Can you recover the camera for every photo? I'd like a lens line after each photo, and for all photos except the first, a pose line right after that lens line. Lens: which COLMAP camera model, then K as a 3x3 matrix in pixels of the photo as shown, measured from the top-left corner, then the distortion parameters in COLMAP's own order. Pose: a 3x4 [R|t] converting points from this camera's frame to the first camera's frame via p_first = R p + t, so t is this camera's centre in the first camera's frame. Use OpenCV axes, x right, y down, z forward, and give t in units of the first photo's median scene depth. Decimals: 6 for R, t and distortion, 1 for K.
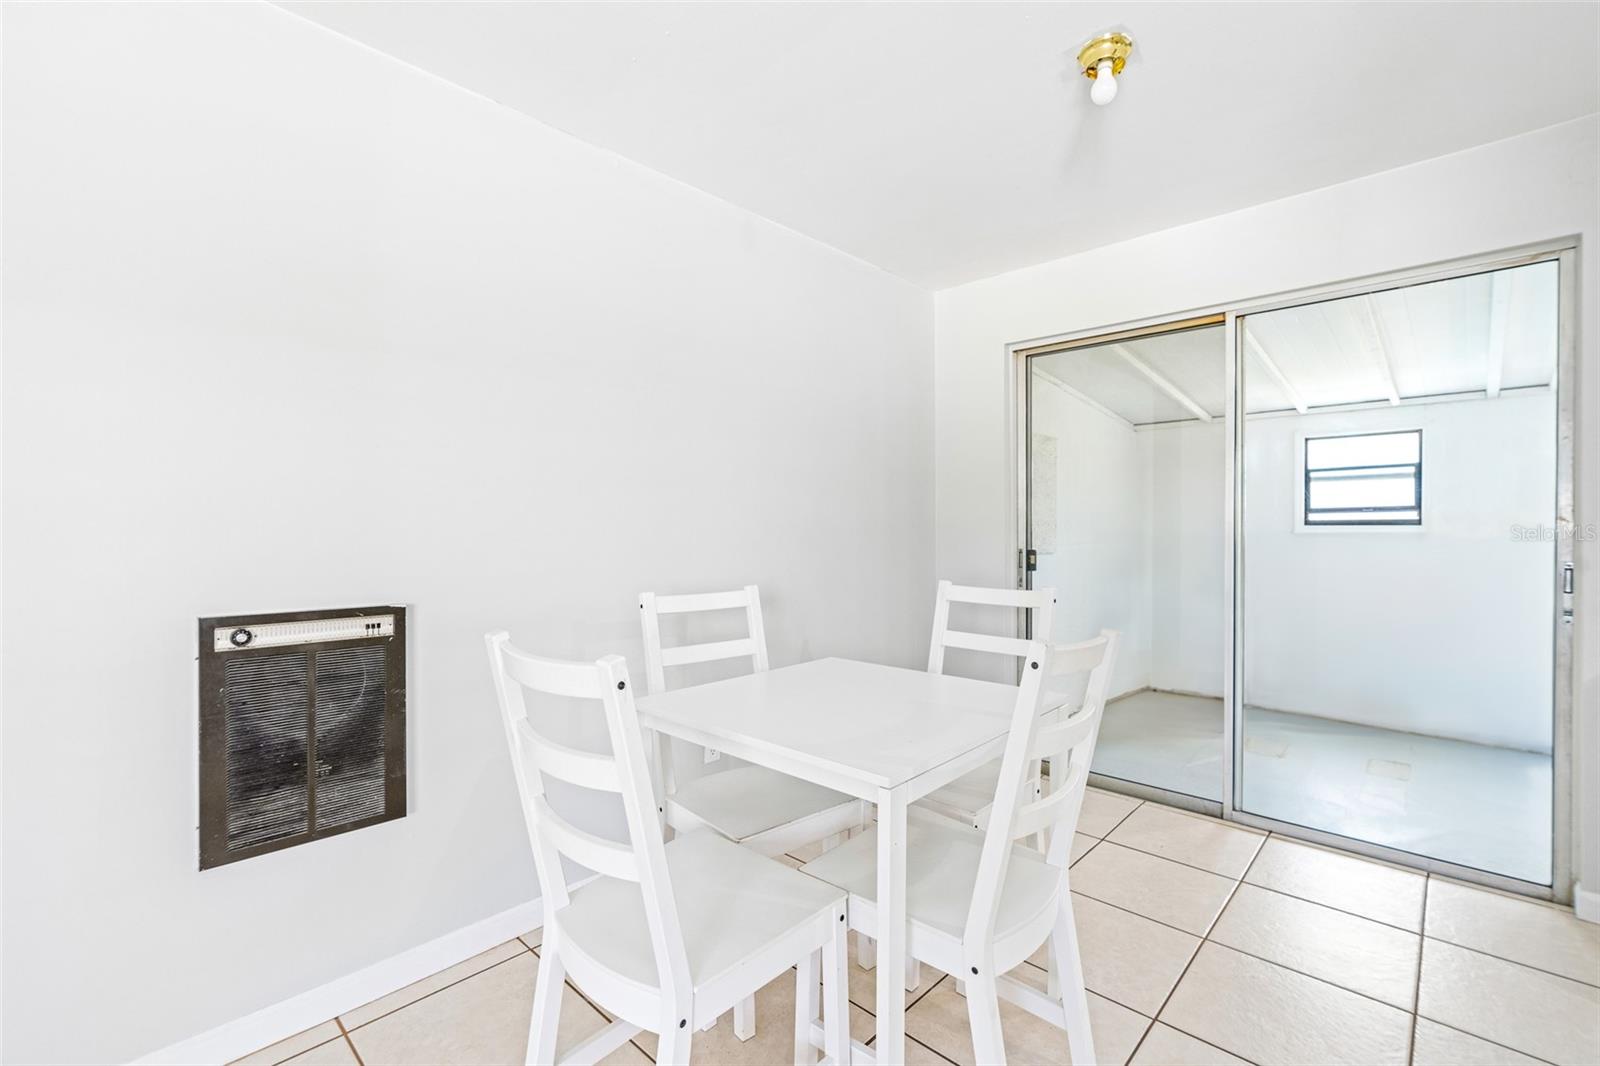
lens RADIAL K [[703.6, 0, 800.0], [0, 703.6, 525.1], [0, 0, 1]] dist [-0.008310, 0.003368]
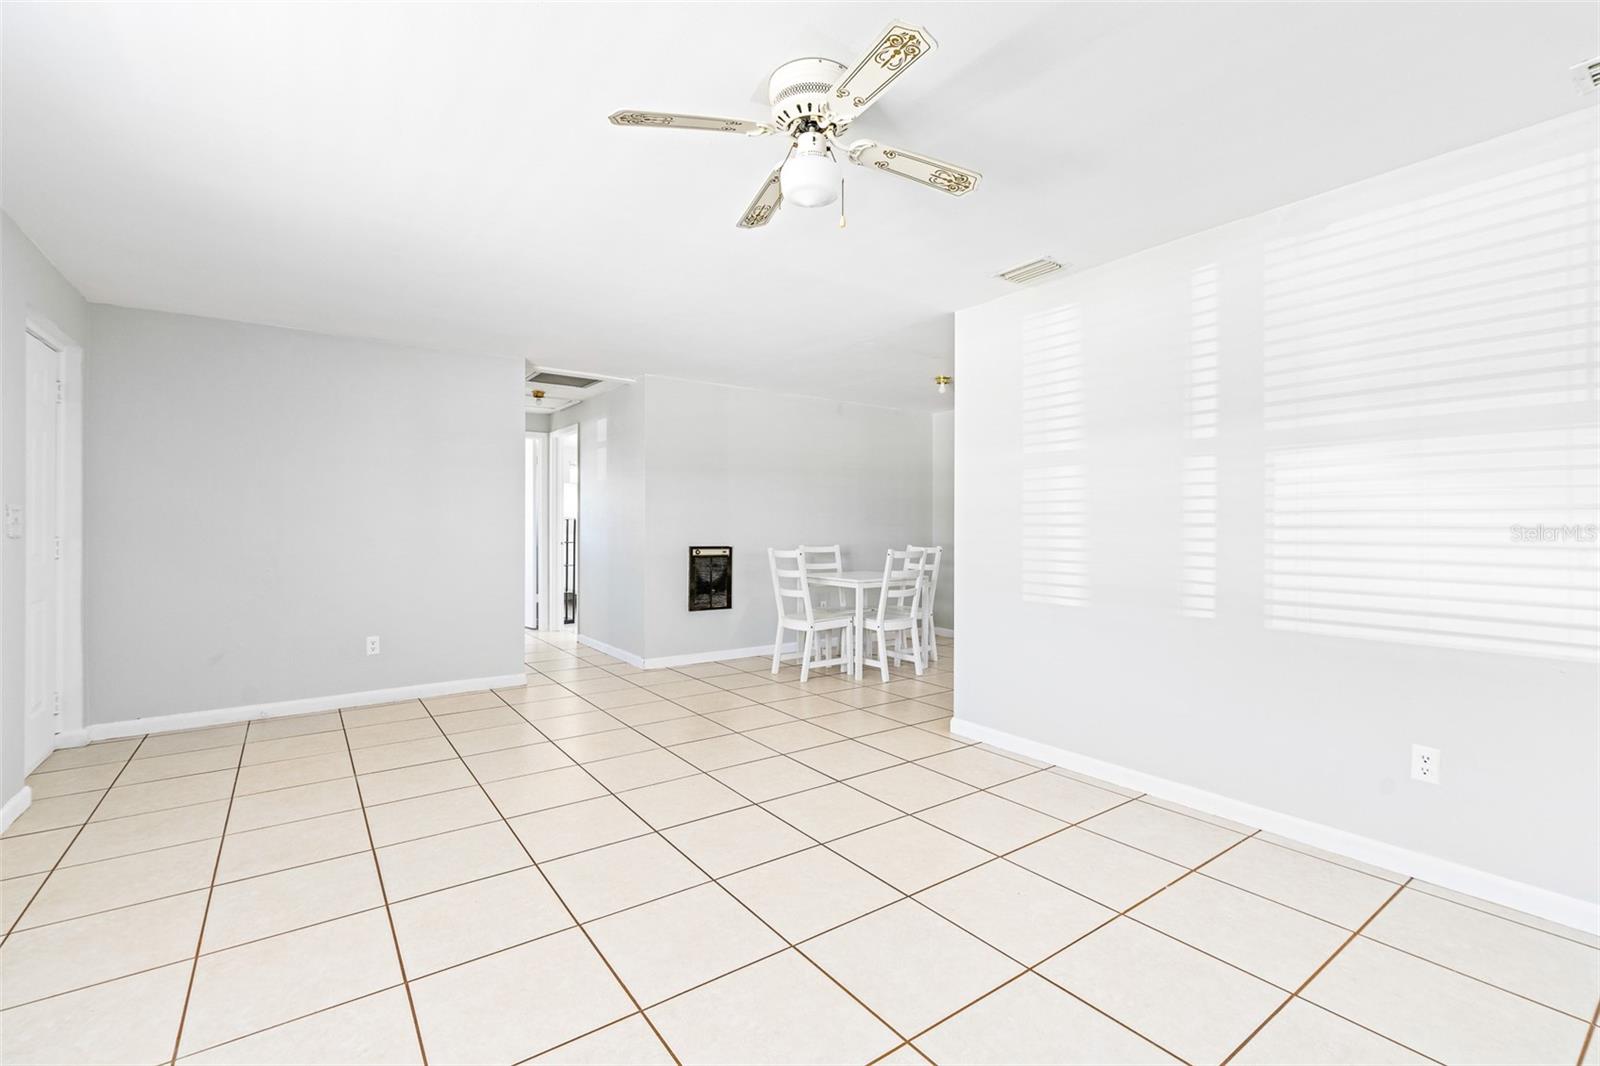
lens RADIAL K [[703.6, 0, 793.2], [0, 703.6, 530.4], [0, 0, 1]] dist [-0.008310, 0.003368]
pose [[0.980821, 0.007779, -0.194757, 0.429403], [-0.006255, 0.999945, 0.008439, 0.006983], [0.194812, -0.007059, 0.980815, -2.503573]]
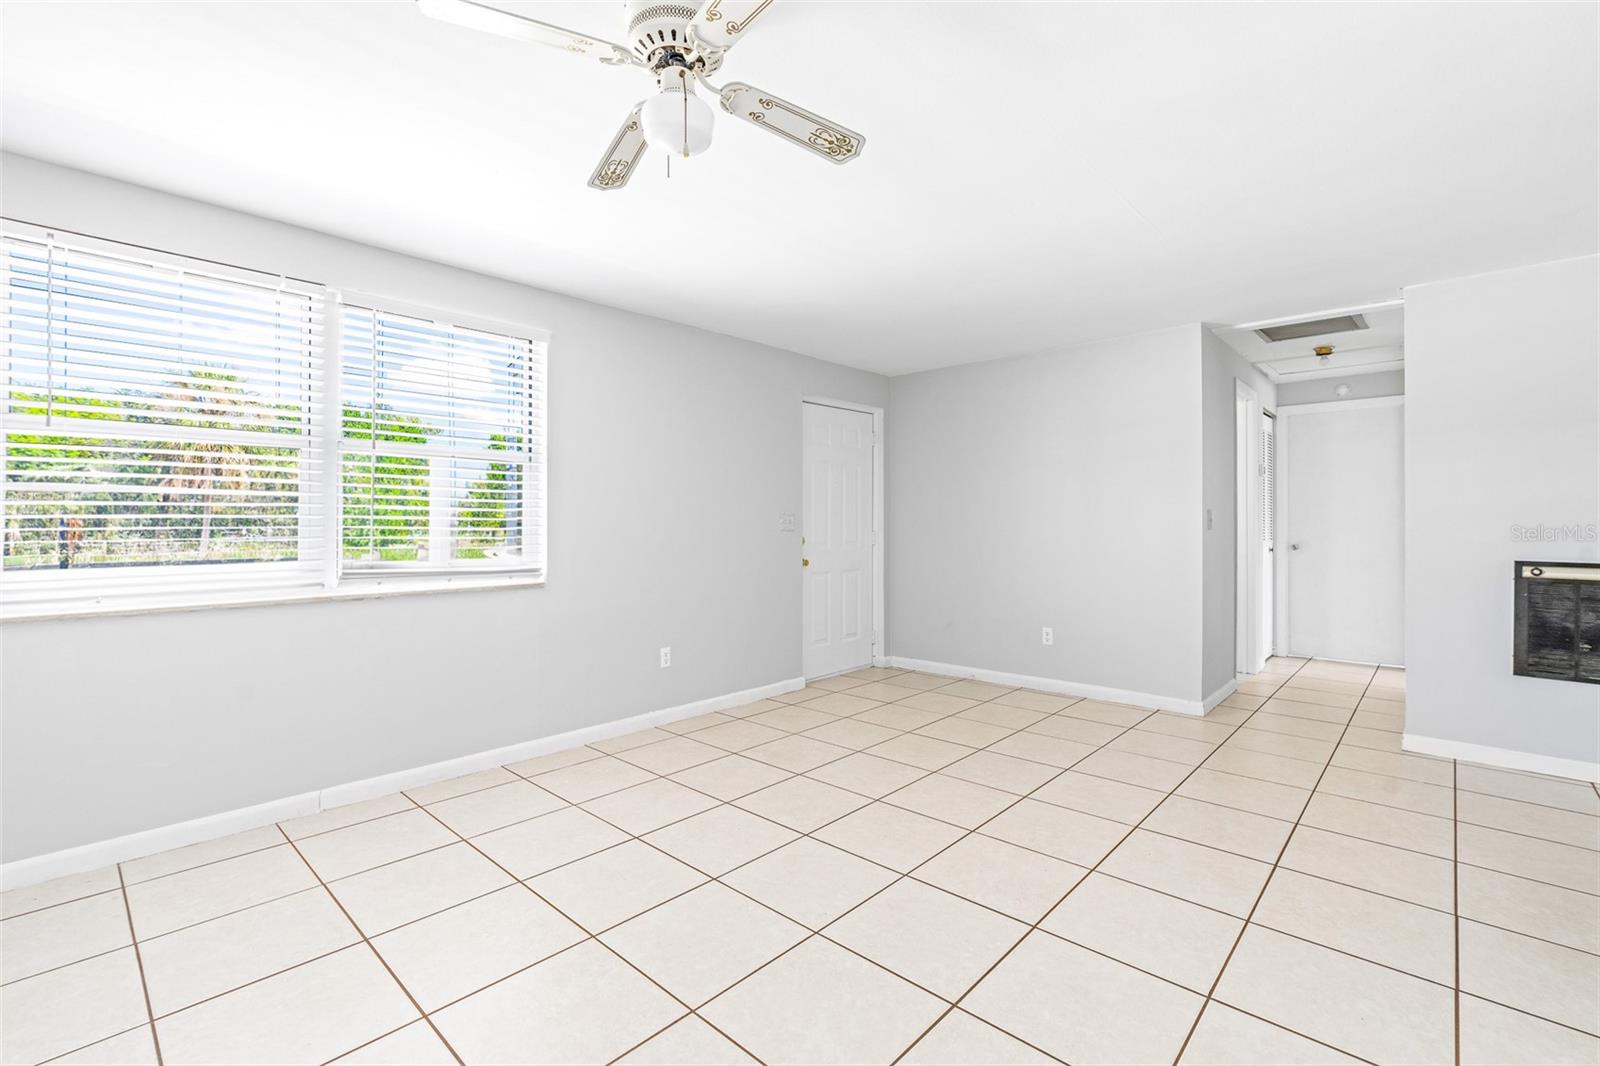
lens RADIAL K [[703.6, 0, 803.5], [0, 703.6, 529.4], [0, 0, 1]] dist [-0.008310, 0.003368]
pose [[0.009495, 0.012932, -0.999871, 1.219528], [-0.000435, 0.999916, 0.012928, 0.006206], [0.999955, 0.000312, 0.009499, -1.161701]]
